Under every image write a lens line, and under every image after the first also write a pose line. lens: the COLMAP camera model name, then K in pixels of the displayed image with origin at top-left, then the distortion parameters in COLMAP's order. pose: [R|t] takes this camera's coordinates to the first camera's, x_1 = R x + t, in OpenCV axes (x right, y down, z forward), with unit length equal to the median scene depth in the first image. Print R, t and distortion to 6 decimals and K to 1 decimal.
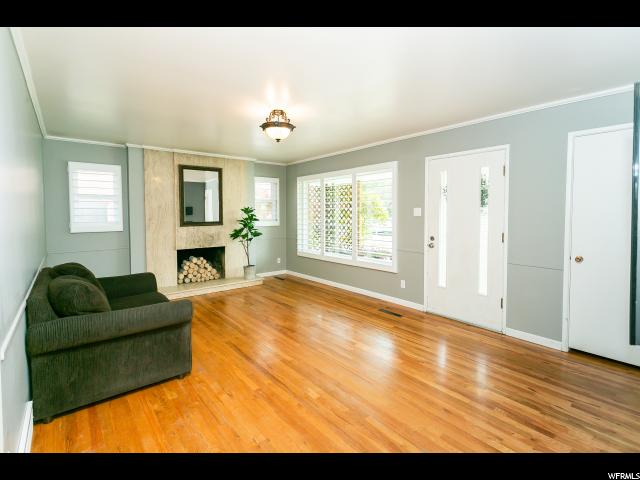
lens RADIAL K [[307.6, 0, 322.6], [0, 307.6, 217.6], [0, 0, 1]] dist [-0.001468, 0.000494]
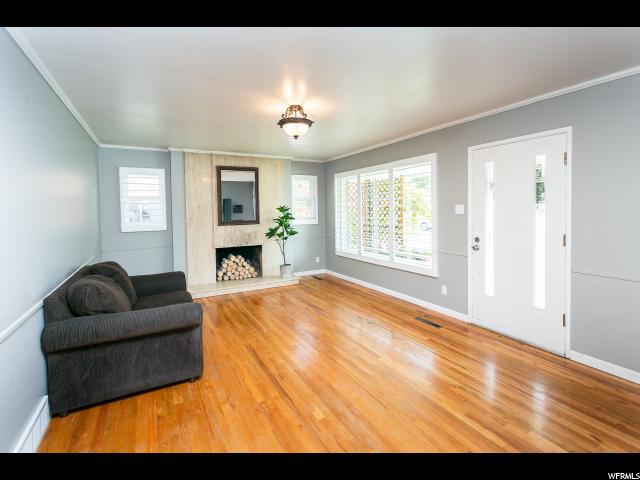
lens RADIAL K [[308.7, 0, 321.0], [0, 308.7, 212.0], [0, 0, 1]] dist [0.000499, 0.000325]
pose [[0.982886, -0.009927, -0.183949, 0.083702], [0.008914, 0.999940, -0.006335, -0.009346], [0.184001, 0.004587, 0.982915, 0.057377]]
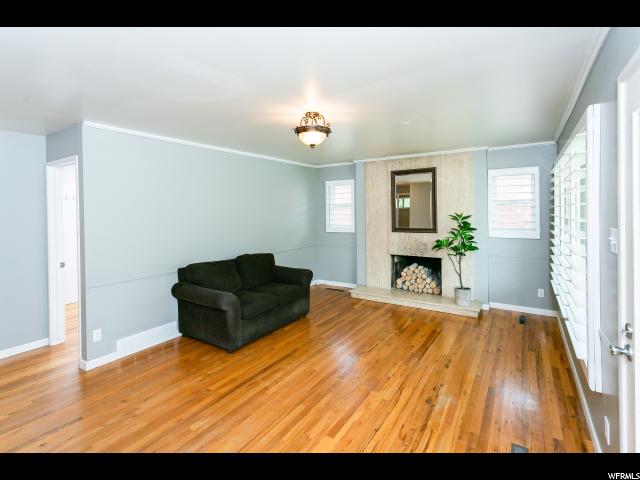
lens RADIAL K [[308.7, 0, 321.0], [0, 308.7, 212.0], [0, 0, 1]] dist [0.000499, 0.000325]
pose [[0.295409, 0.007265, -0.955343, 0.556875], [-0.003429, 0.999973, 0.006544, -0.054459], [0.955365, 0.001342, 0.295426, 0.602813]]
